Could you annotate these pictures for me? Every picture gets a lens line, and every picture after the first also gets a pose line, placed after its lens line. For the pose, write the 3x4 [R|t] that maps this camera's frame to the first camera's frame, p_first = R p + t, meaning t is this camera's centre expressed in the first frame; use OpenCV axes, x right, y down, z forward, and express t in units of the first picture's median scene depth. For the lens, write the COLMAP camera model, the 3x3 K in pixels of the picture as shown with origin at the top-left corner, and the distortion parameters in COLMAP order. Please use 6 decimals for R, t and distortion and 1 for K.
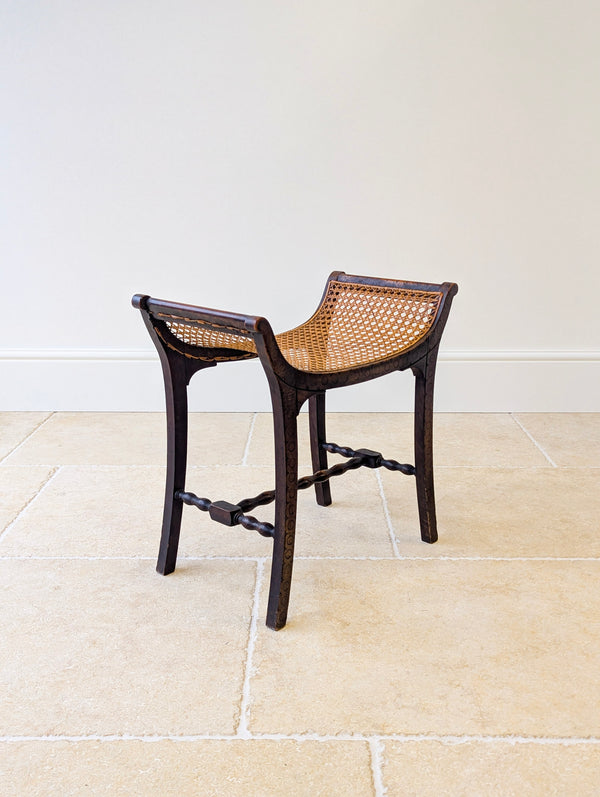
lens RADIAL K [[850.1, 0, 299.5], [0, 850.1, 400.8], [0, 0, 1]] dist [0.050684, 0.000000]
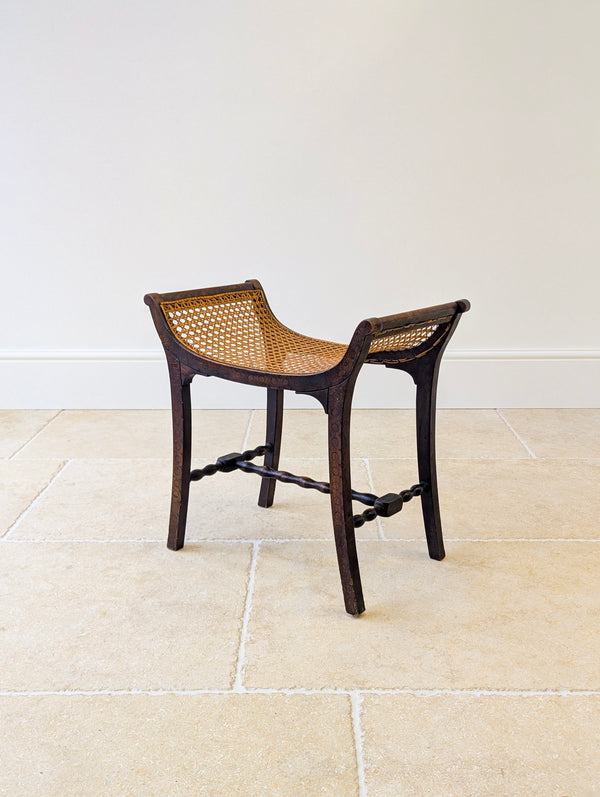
lens RADIAL K [[850.1, 0, 300.4], [0, 850.1, 404.9], [0, 0, 1]] dist [0.050684, 0.000000]
pose [[0.999989, -0.004090, -0.002211, 0.016690], [0.004093, 0.999990, 0.001789, 0.012924], [0.002204, -0.001798, 0.999996, -0.102653]]
